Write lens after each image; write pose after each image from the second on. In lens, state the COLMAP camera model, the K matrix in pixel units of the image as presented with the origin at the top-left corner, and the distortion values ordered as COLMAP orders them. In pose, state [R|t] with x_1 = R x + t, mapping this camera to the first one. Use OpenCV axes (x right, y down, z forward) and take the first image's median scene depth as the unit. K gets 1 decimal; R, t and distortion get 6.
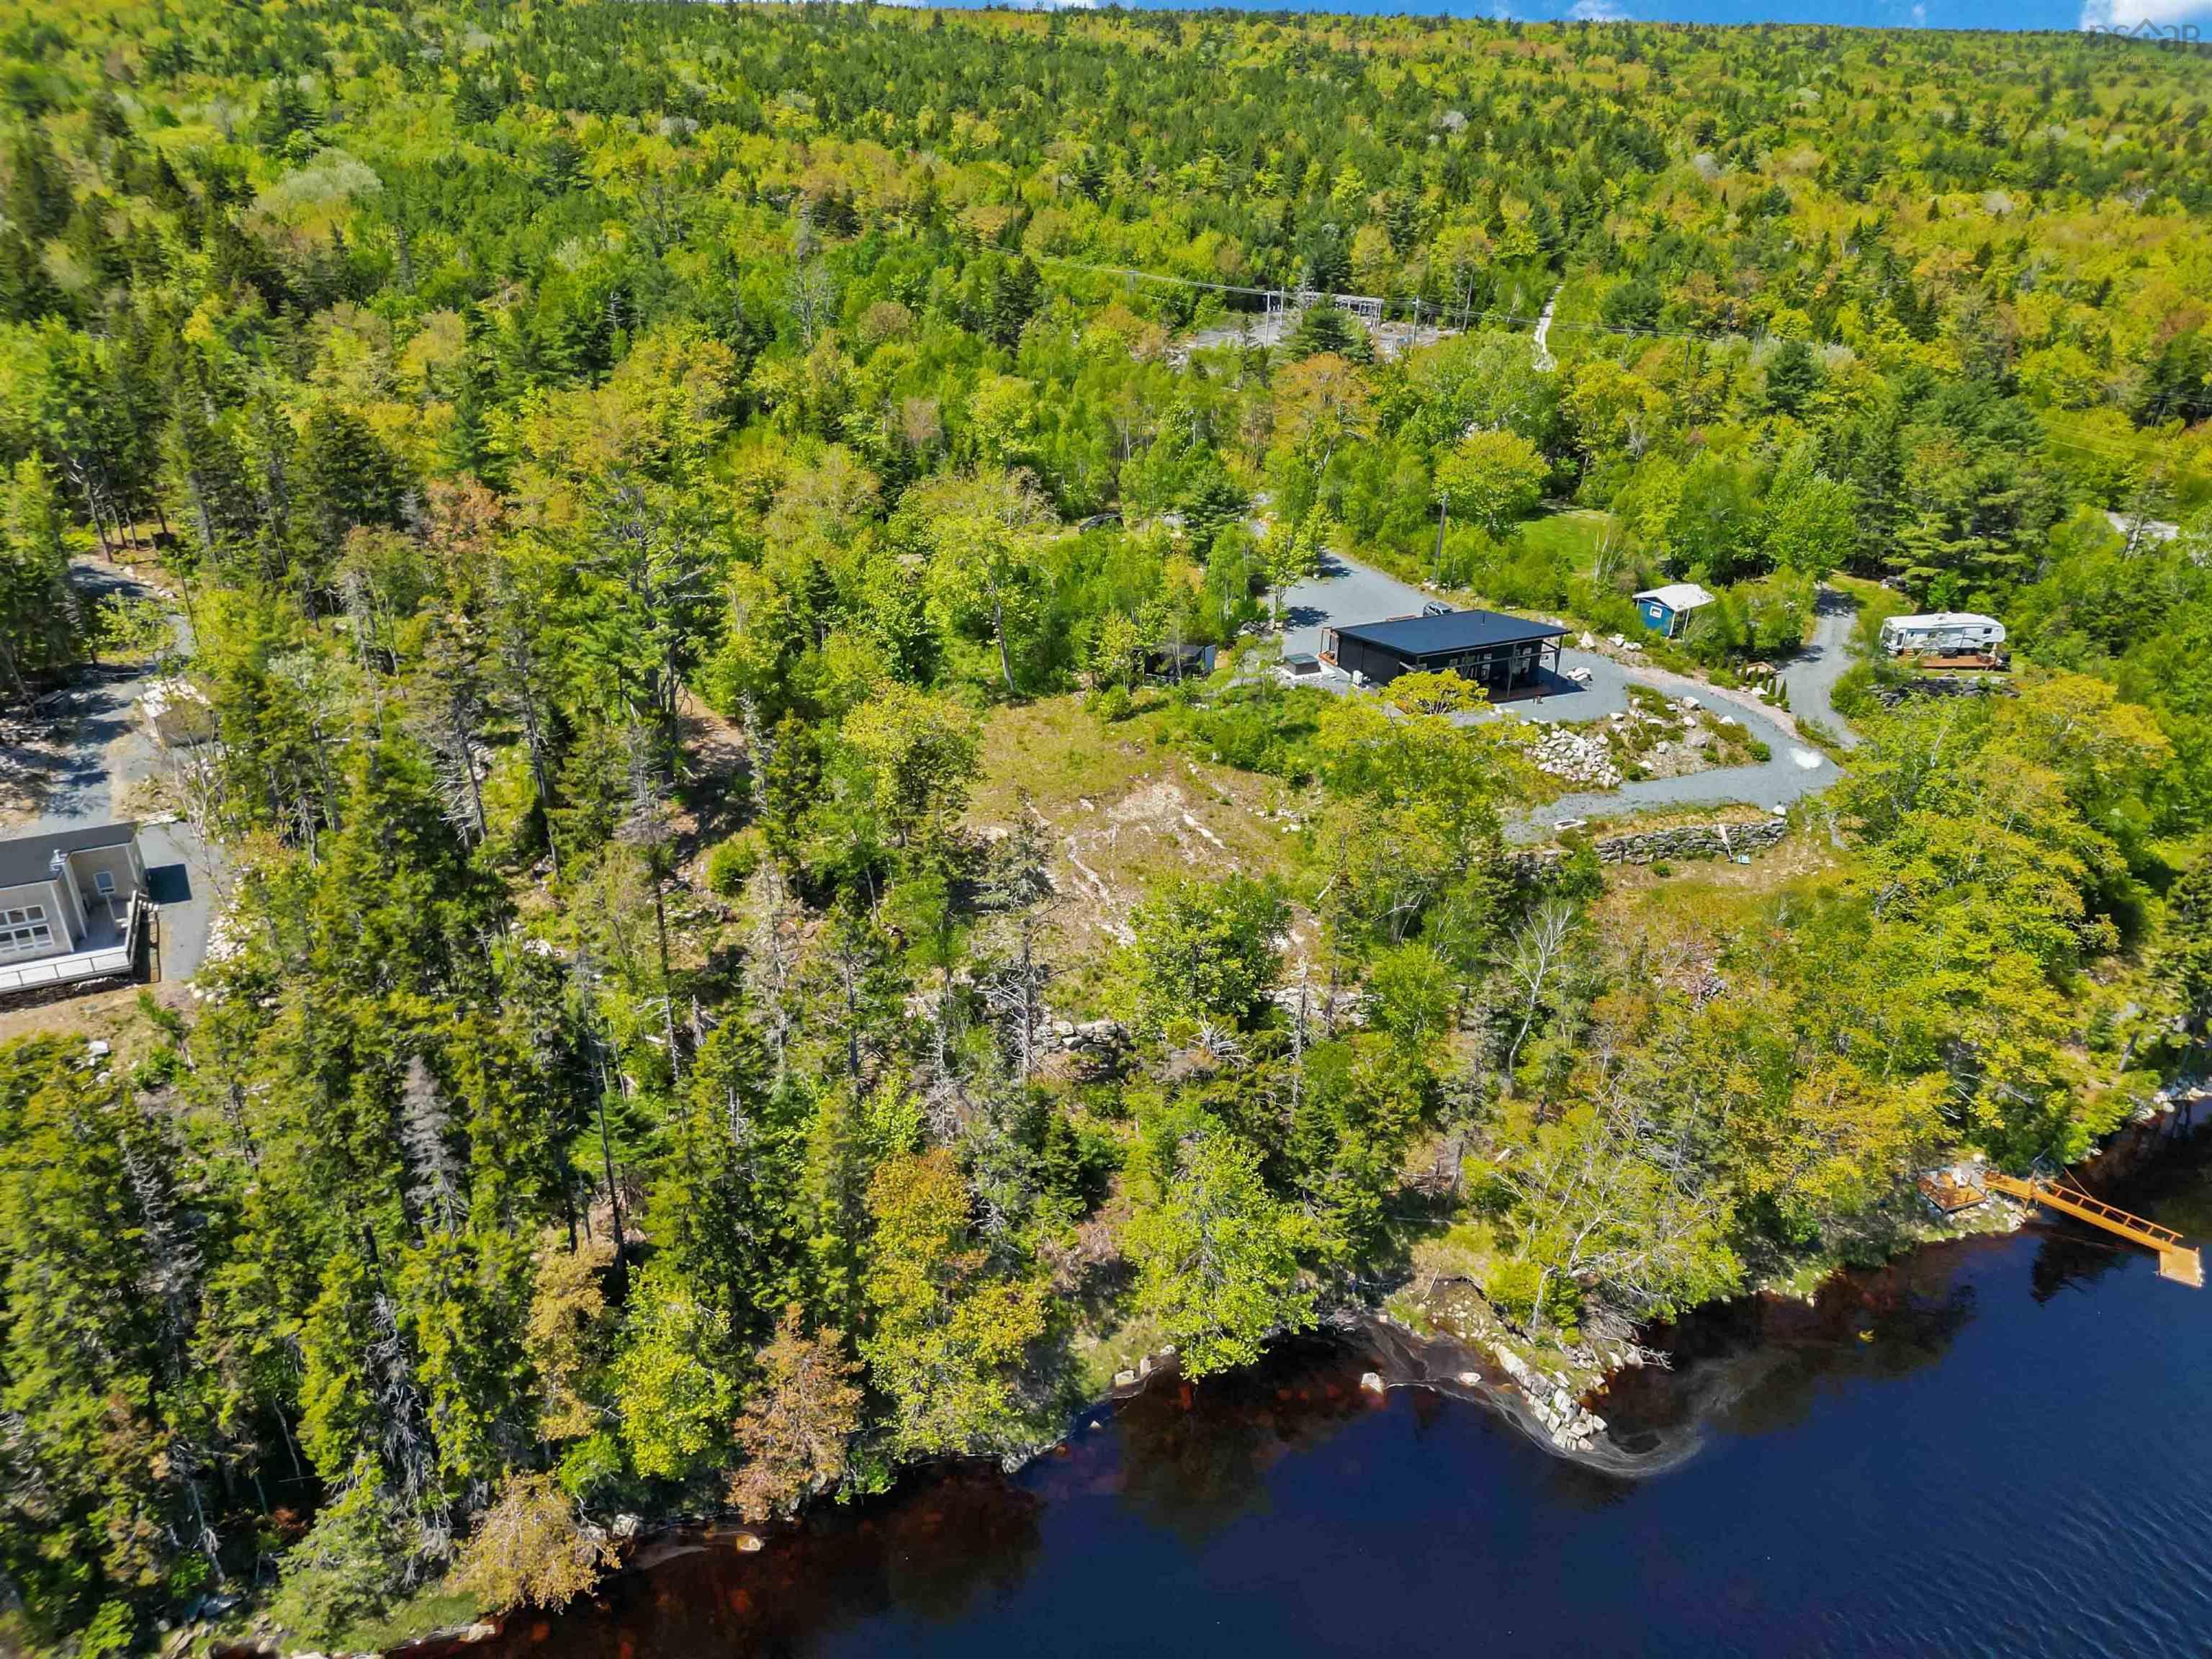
lens RADIAL K [[1540.1, 0, 1097.0], [0, 1540.1, 831.7], [0, 0, 1]] dist [0.072185, -0.065631]
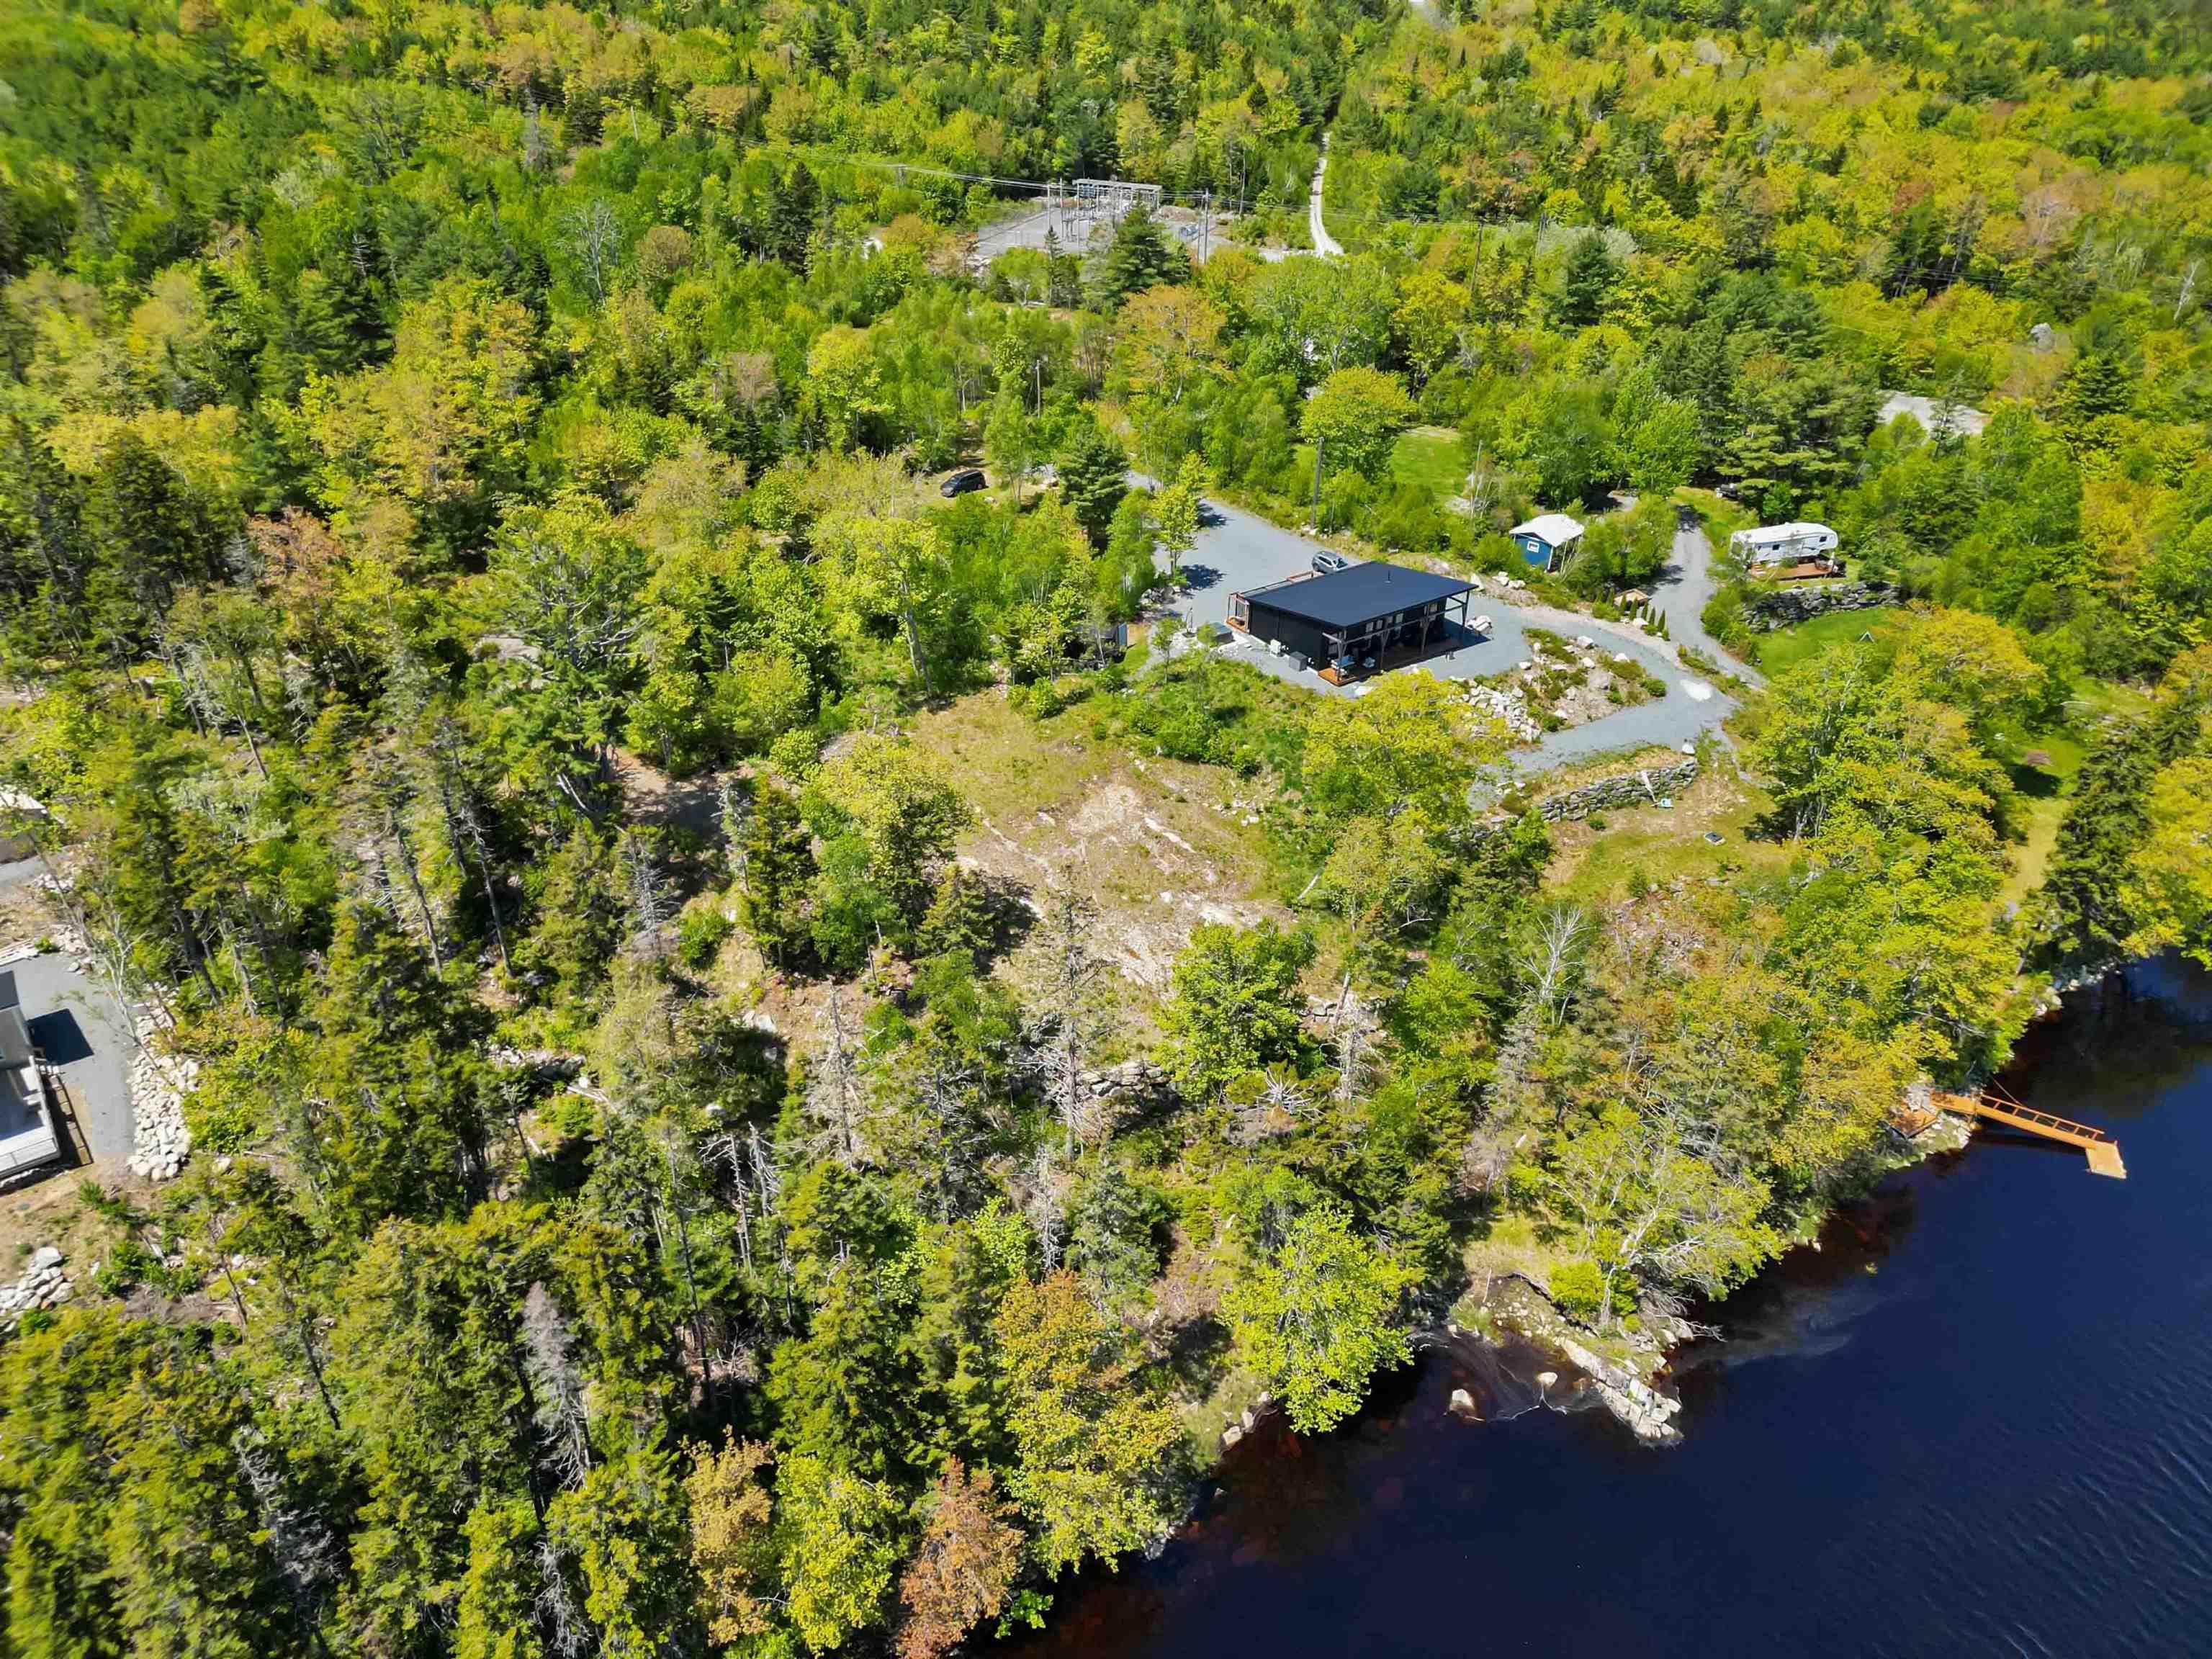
lens RADIAL K [[1540.1, 0, 1097.0], [0, 1540.1, 831.7], [0, 0, 1]] dist [0.072185, -0.065631]
pose [[0.980940, -0.107270, 0.162015, -0.118266], [0.091488, 0.990575, 0.101934, -0.093584], [-0.171423, -0.085169, 0.981509, 0.031597]]
